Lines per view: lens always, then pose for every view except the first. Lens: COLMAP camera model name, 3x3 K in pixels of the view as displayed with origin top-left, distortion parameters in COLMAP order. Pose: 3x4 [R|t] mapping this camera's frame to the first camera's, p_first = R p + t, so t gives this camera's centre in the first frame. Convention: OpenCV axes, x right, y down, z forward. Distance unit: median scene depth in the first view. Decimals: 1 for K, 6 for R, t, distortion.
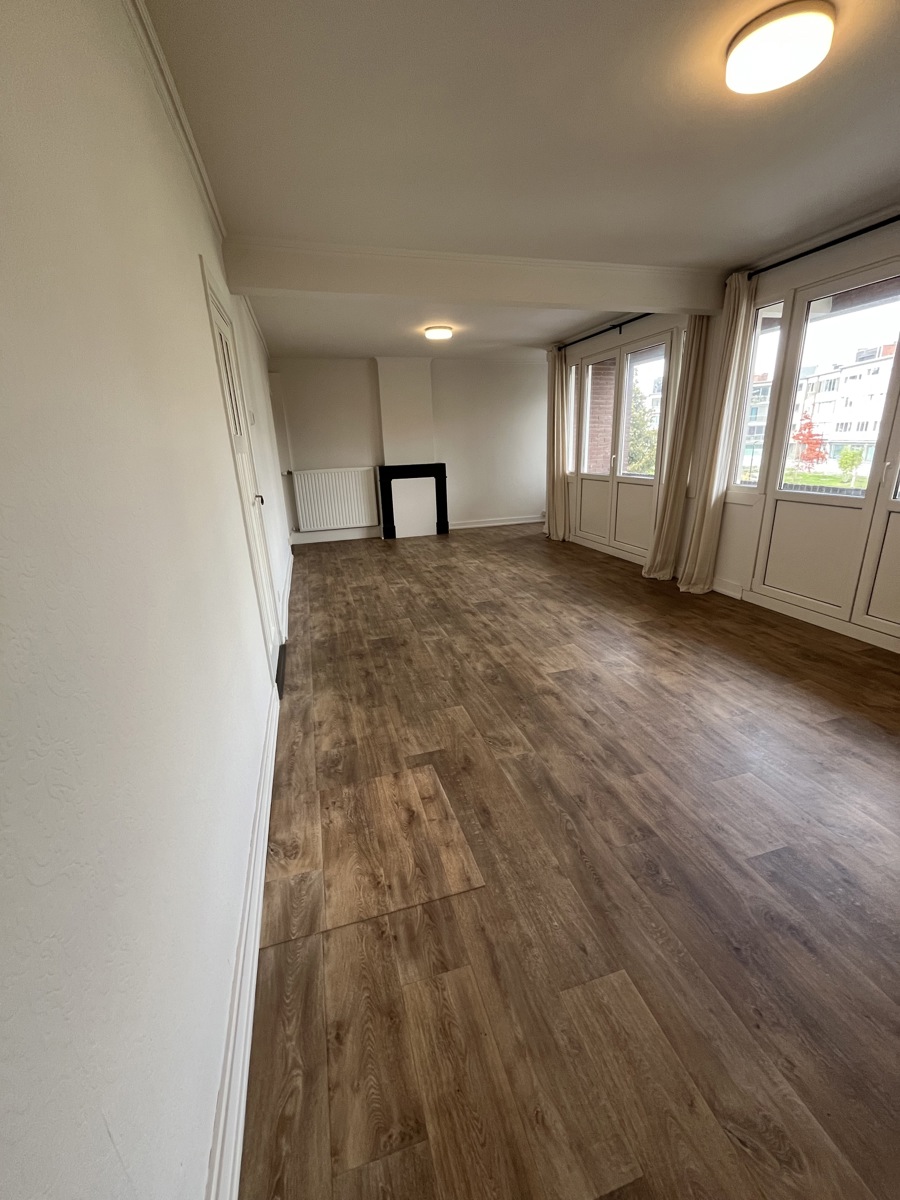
lens RADIAL K [[489.7, 0, 453.7], [0, 489.7, 602.5], [0, 0, 1]] dist [-0.007470, 0.001439]
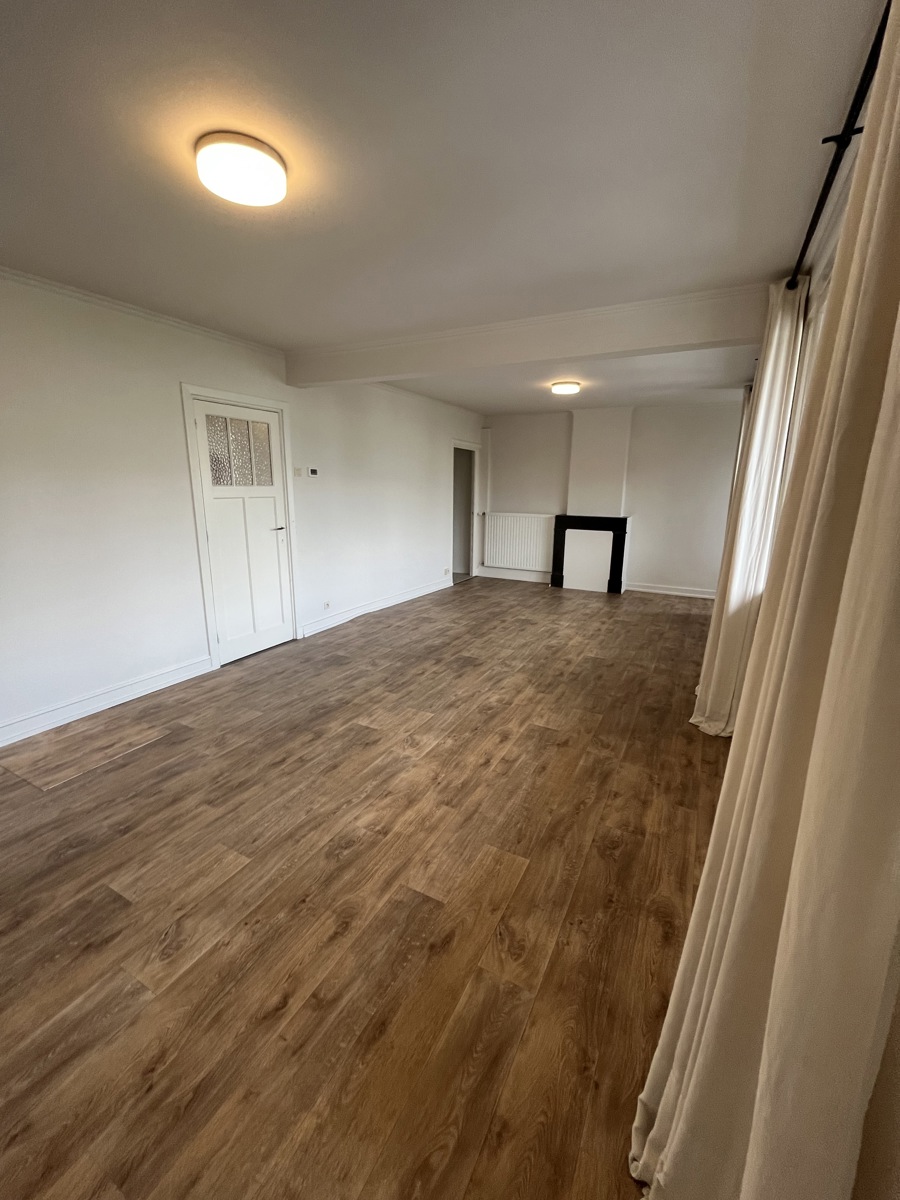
lens RADIAL K [[489.7, 0, 452.0], [0, 489.7, 598.5], [0, 0, 1]] dist [-0.007470, 0.001439]
pose [[0.716232, 0.199997, -0.668590, 0.709453], [-0.253617, 0.967144, 0.017616, -0.130692], [0.650146, 0.156948, 0.743423, 0.232809]]
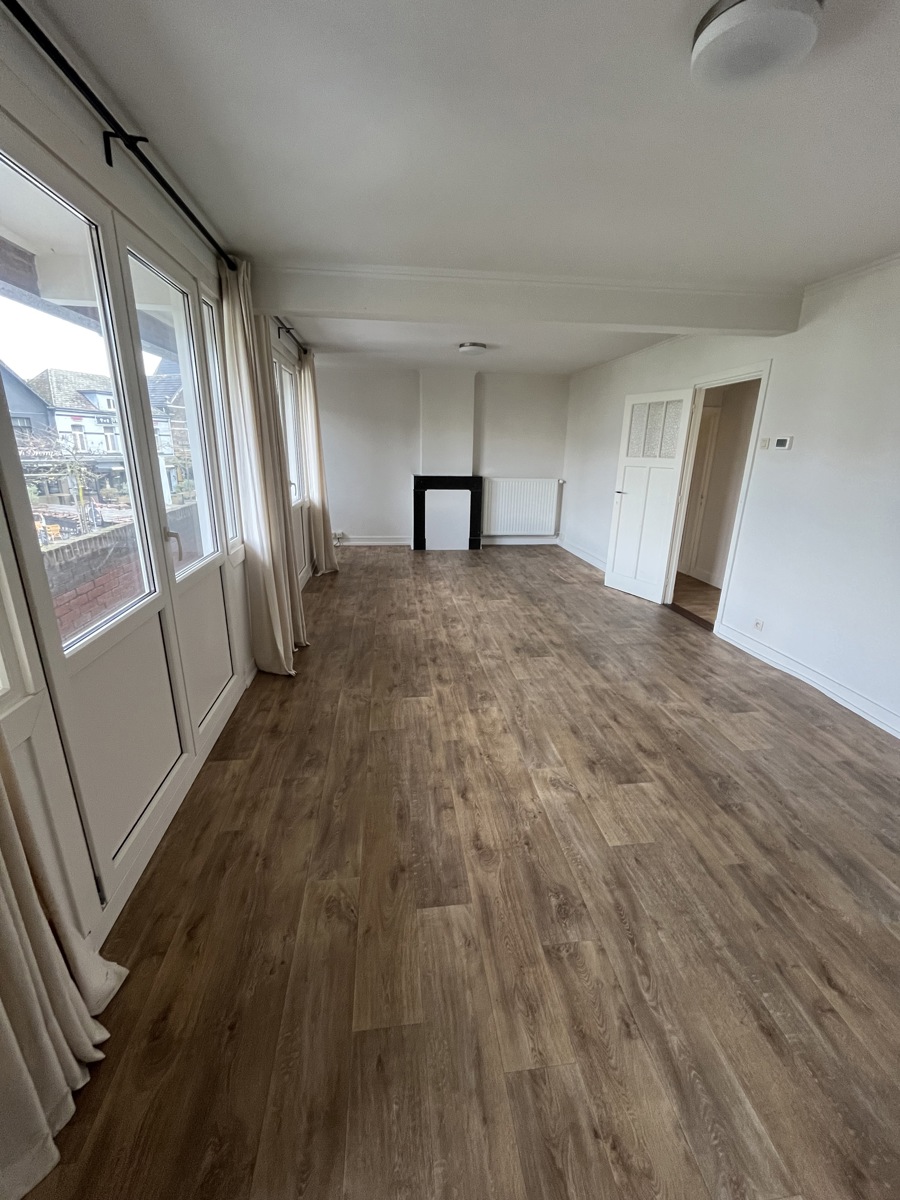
lens RADIAL K [[489.7, 0, 448.1], [0, 489.7, 606.6], [0, 0, 1]] dist [-0.007470, 0.001439]
pose [[-0.986247, -0.031008, 0.162346, 0.086636], [0.070019, 0.811364, 0.580332, -0.612517], [-0.149716, 0.583718, -0.798034, 1.749228]]
